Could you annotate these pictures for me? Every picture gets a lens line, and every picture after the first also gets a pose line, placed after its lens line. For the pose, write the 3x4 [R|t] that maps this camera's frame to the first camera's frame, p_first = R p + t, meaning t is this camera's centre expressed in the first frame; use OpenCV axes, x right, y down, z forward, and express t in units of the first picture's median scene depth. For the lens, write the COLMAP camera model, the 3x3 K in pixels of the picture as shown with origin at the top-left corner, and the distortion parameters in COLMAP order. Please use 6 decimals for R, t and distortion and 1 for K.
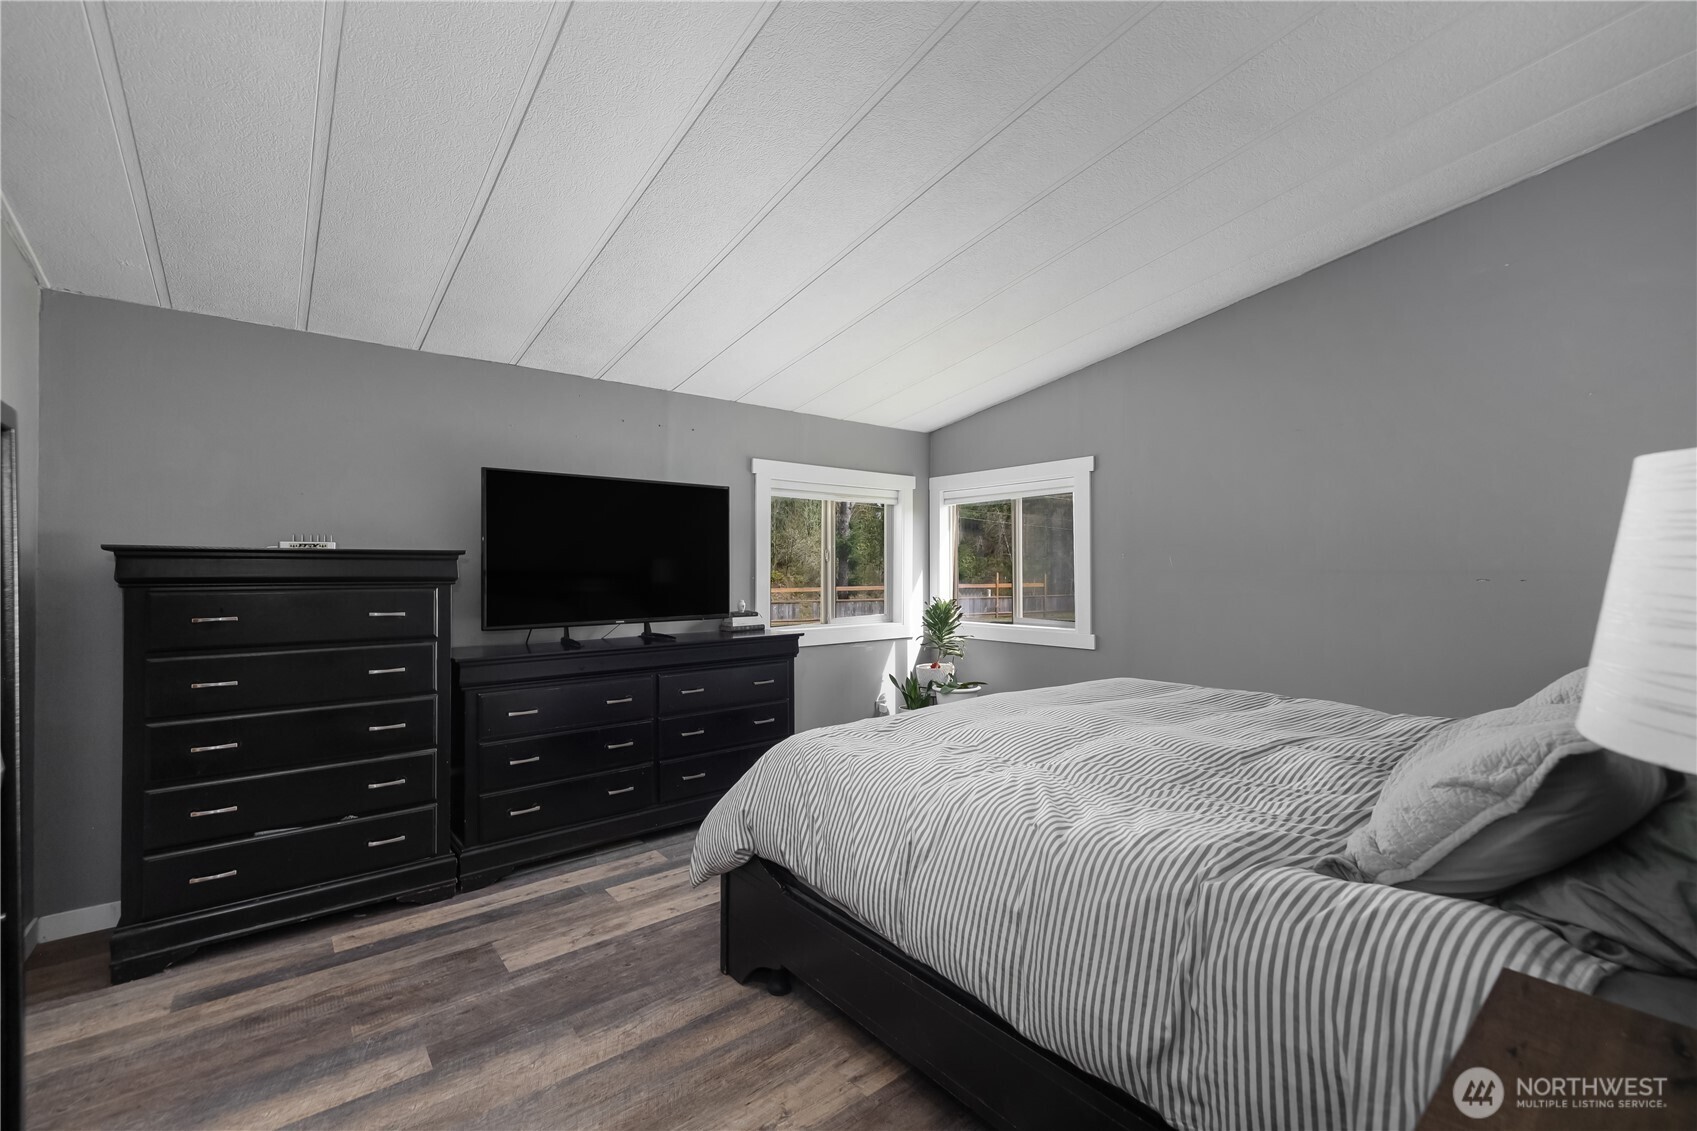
lens RADIAL K [[722.7, 0, 845.5], [0, 722.7, 561.6], [0, 0, 1]] dist [0.001809, 0.000561]
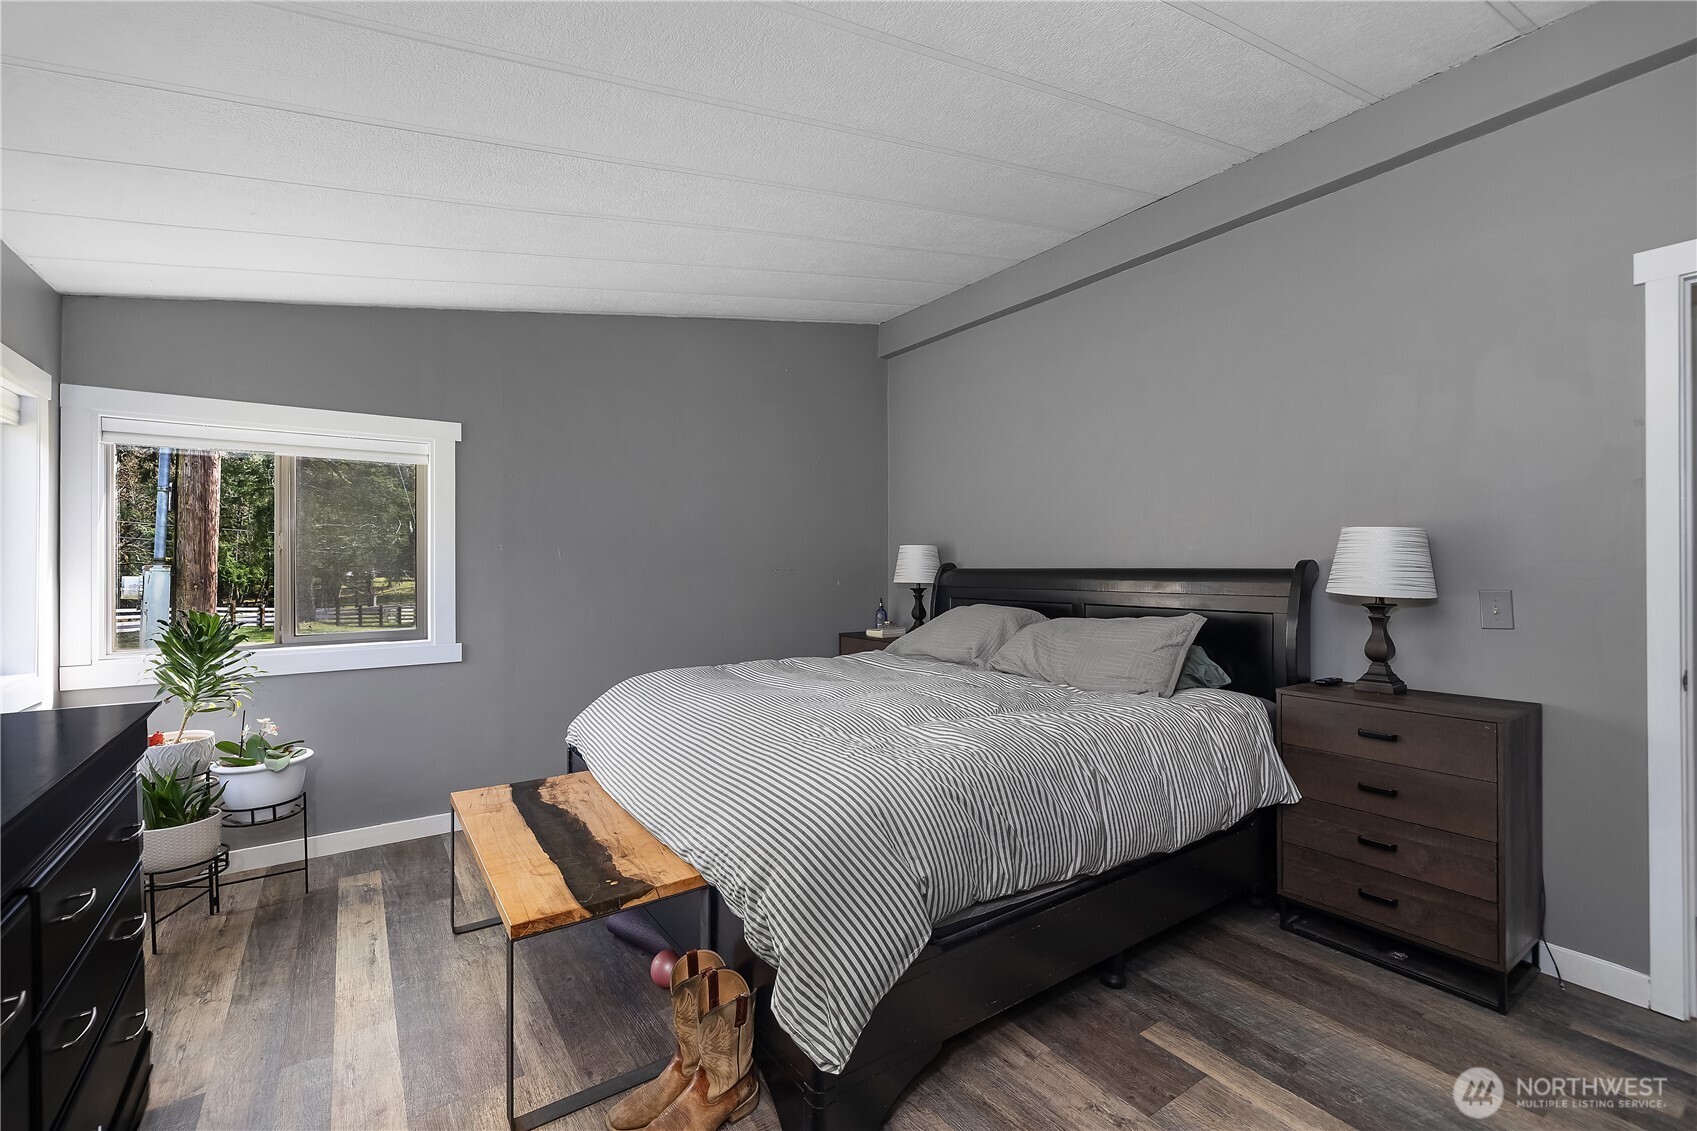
lens RADIAL K [[722.7, 0, 844.1], [0, 722.7, 566.4], [0, 0, 1]] dist [0.001809, 0.000561]
pose [[0.071042, 0.007243, 0.997447, -0.430747], [-0.005213, 0.999963, -0.006890, 0.017120], [-0.997460, -0.004710, 0.071078, 0.503689]]
